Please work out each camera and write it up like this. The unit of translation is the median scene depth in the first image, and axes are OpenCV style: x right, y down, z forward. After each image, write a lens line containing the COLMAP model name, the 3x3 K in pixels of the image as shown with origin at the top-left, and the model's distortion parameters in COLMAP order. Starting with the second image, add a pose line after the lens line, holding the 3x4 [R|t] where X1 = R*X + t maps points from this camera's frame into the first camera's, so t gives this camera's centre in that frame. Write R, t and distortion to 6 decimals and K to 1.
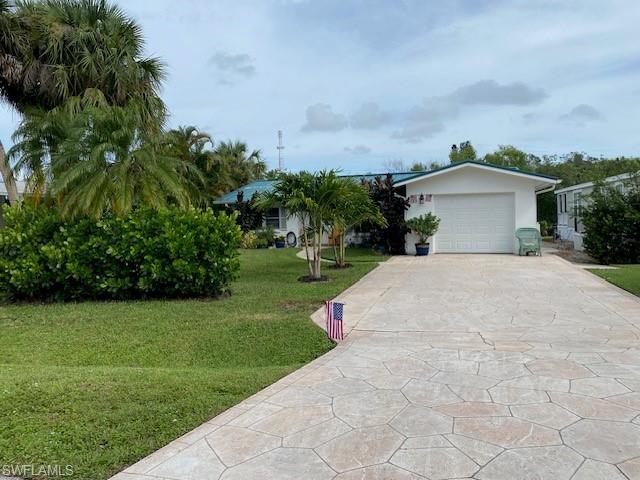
lens RADIAL K [[490.7, 0, 318.7], [0, 490.7, 242.5], [0, 0, 1]] dist [0.049204, -0.046442]
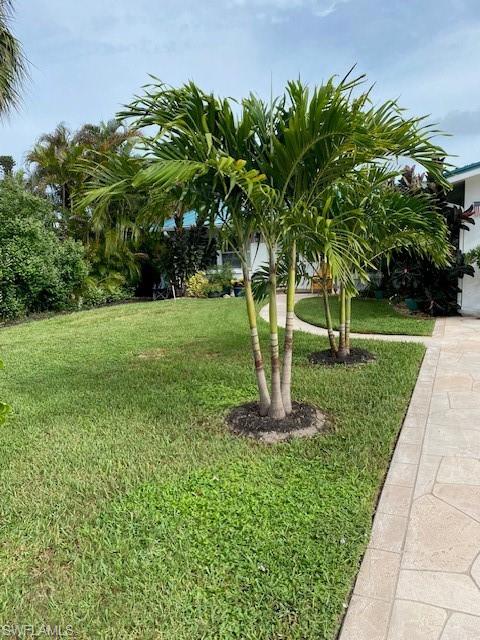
lens RADIAL K [[490.7, 0, 240.9], [0, 490.7, 324.4], [0, 0, 1]] dist [0.049204, -0.046442]
pose [[0.992217, 0.005986, -0.124374, 0.005794], [0.005429, 0.995815, 0.091234, -0.012027], [0.124400, -0.091199, 0.988032, 0.324797]]
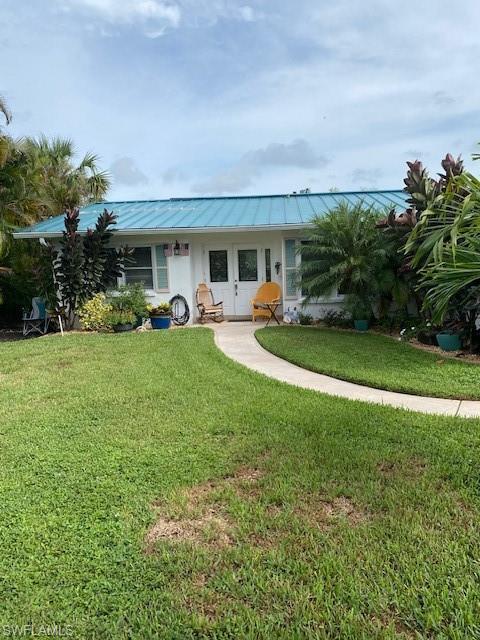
lens RADIAL K [[490.7, 0, 239.7], [0, 490.7, 332.0], [0, 0, 1]] dist [0.049204, -0.046442]
pose [[0.980679, -0.027839, 0.193634, -0.094953], [0.014254, 0.997360, 0.071197, -0.019231], [-0.195105, -0.067061, 0.978487, 0.488003]]
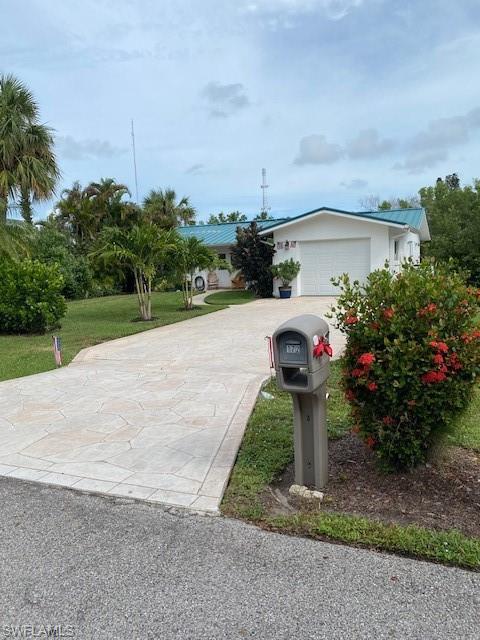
lens RADIAL K [[490.7, 0, 247.1], [0, 490.7, 331.6], [0, 0, 1]] dist [0.049204, -0.046442]
pose [[0.989572, 0.005479, -0.143934, 0.210850], [0.008858, 0.995070, 0.098781, -0.005602], [0.143766, -0.099026, 0.984645, -0.066557]]
